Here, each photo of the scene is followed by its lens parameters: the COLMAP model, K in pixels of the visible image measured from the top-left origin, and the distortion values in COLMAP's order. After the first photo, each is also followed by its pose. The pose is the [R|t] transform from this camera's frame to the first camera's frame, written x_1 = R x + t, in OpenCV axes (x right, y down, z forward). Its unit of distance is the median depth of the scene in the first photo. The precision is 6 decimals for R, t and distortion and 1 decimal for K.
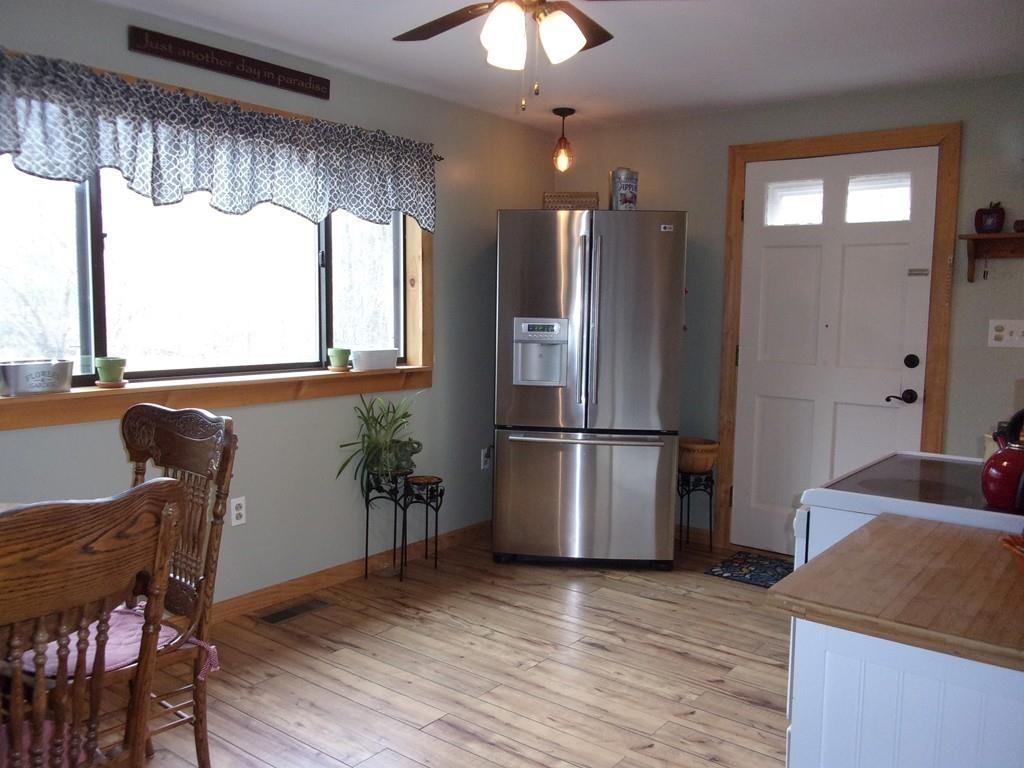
lens RADIAL K [[855.7, 0, 491.1], [0, 855.7, 383.3], [0, 0, 1]] dist [0.014588, -0.012872]
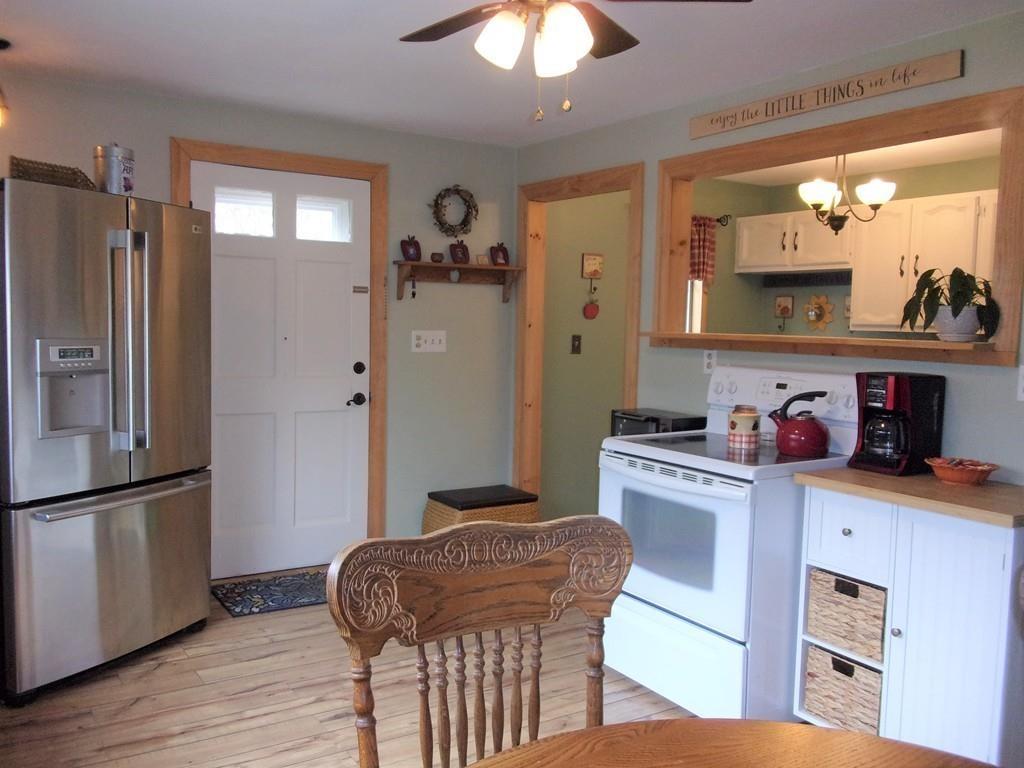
lens RADIAL K [[851.3, 0, 510.7], [0, 851.3, 377.5], [0, 0, 1]] dist [-0.002732, -0.013893]
pose [[0.330613, -0.072277, 0.940995, -0.498992], [0.070668, 0.996160, 0.051686, -0.056899], [-0.941117, 0.049410, 0.334451, 0.435702]]
